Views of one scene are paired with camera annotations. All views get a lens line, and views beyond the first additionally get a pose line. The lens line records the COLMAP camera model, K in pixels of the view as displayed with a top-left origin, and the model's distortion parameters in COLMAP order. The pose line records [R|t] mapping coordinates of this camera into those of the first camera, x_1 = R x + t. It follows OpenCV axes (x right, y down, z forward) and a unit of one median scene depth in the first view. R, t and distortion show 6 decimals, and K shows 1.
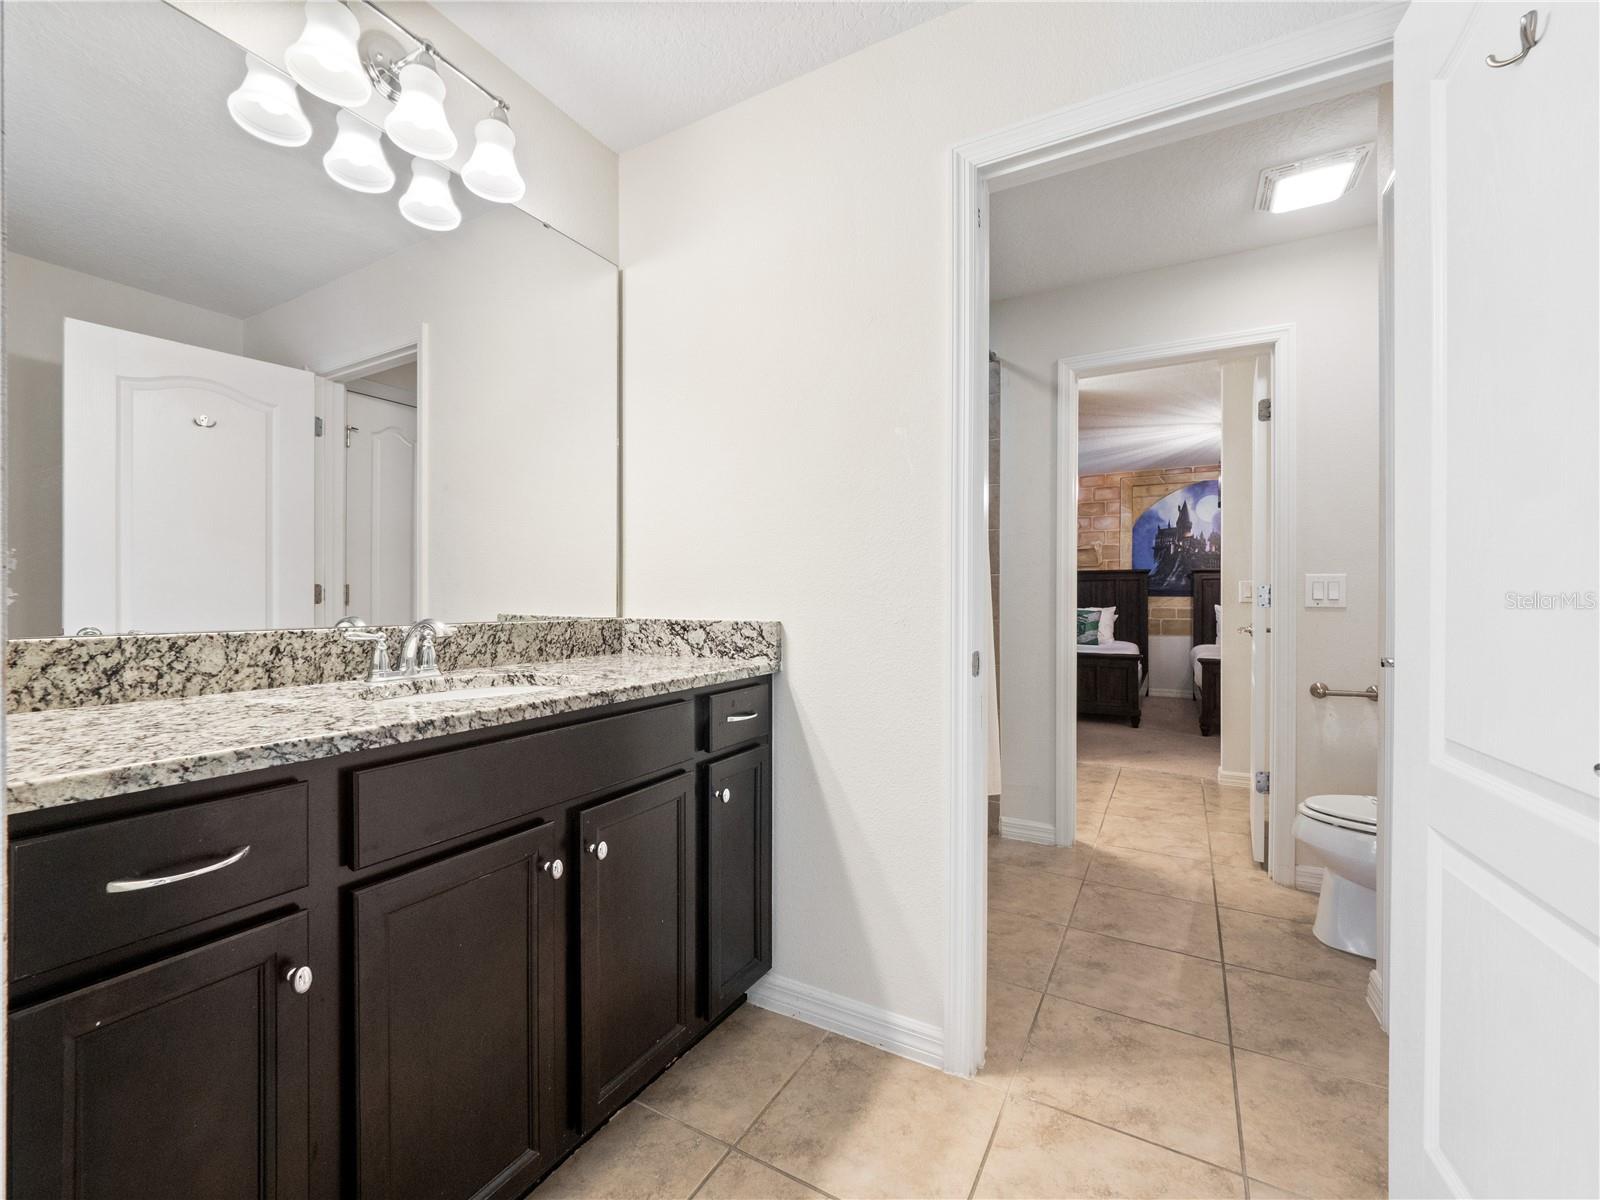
lens RADIAL K [[682.2, 0, 789.8], [0, 682.2, 589.8], [0, 0, 1]] dist [-0.007132, 0.000146]
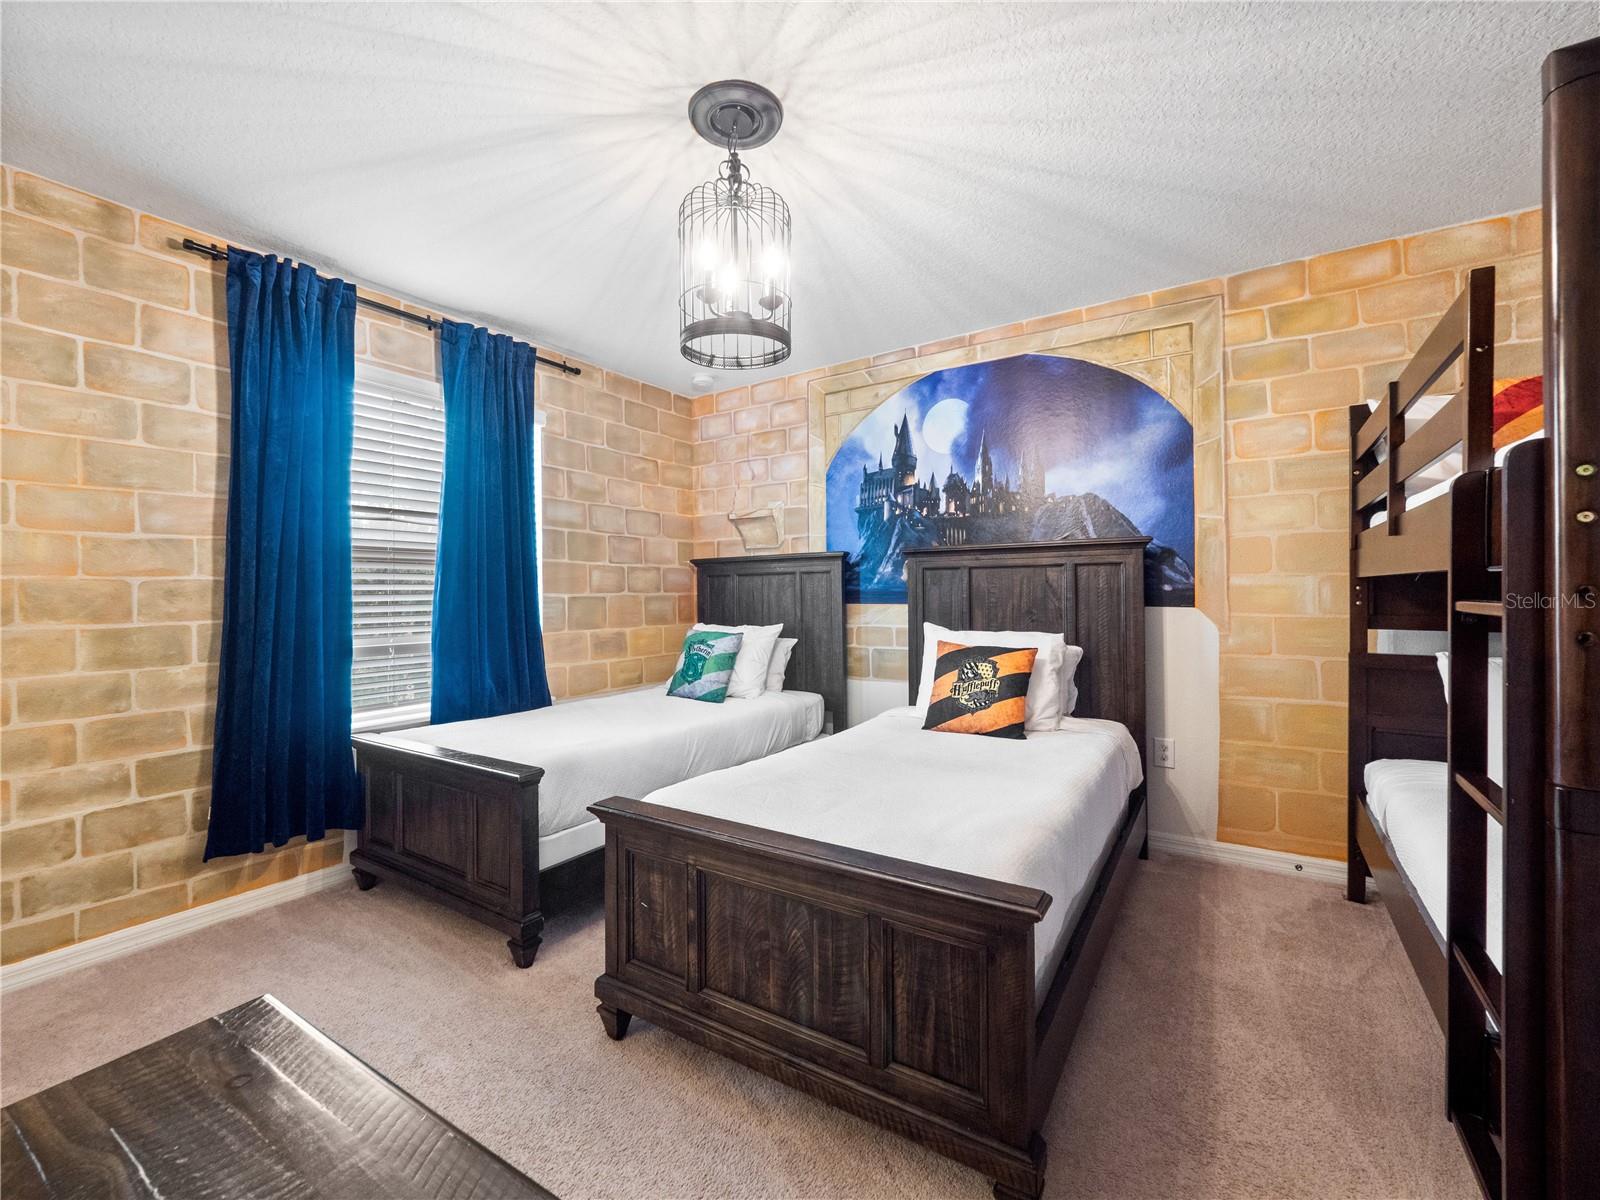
lens RADIAL K [[682.2, 0, 799.3], [0, 682.2, 593.2], [0, 0, 1]] dist [-0.007132, 0.000146]
pose [[0.999058, -0.006591, -0.042899, 0.513288], [0.006374, 0.999966, -0.005202, 0.004092], [0.042932, 0.004924, 0.999066, 0.481336]]
